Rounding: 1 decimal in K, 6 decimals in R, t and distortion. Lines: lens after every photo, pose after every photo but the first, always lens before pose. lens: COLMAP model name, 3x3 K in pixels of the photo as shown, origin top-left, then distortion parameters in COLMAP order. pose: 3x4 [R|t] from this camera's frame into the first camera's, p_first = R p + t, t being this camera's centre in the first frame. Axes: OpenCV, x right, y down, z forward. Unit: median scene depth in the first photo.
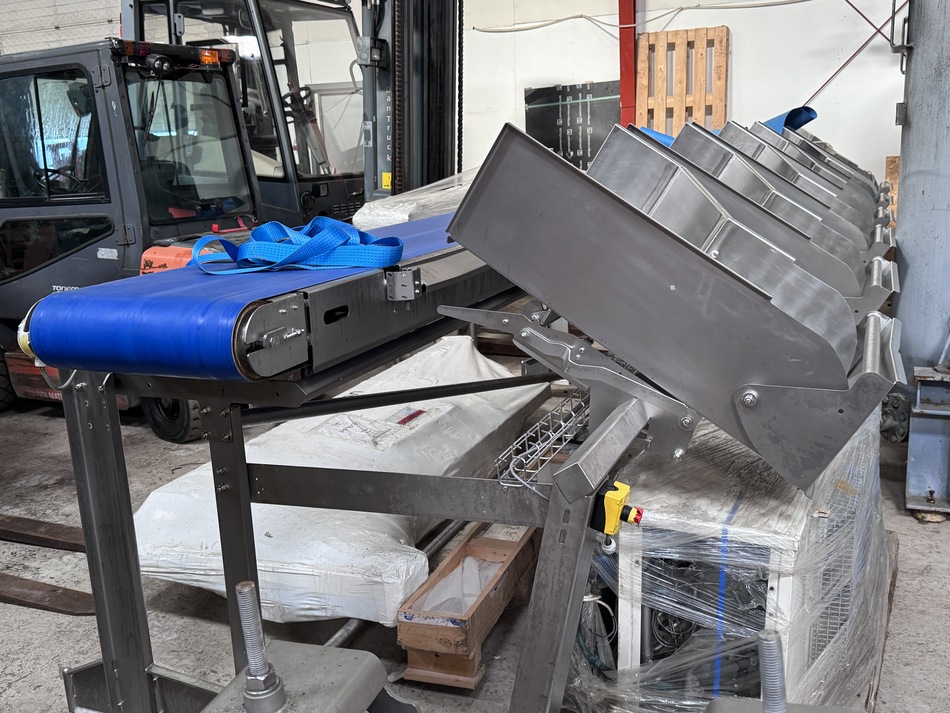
lens RADIAL K [[932.6, 0, 476.4], [0, 932.6, 362.3], [0, 0, 1]] dist [0.044573, 0.000000]
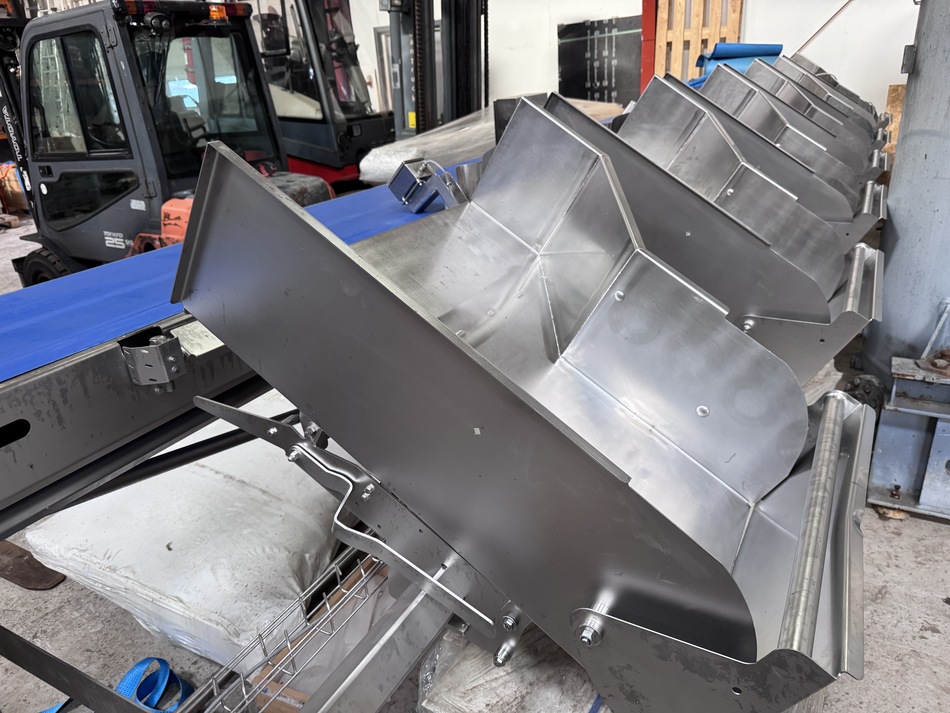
lens RADIAL K [[687.0, 0, 470.5], [0, 687.0, 362.0], [0, 0, 1]] dist [-0.019268, 0.028434]
pose [[0.993381, 0.021668, -0.112802, 0.092046], [-0.001361, 0.984198, 0.177067, -0.072772], [0.114856, -0.175741, 0.977713, 0.209230]]
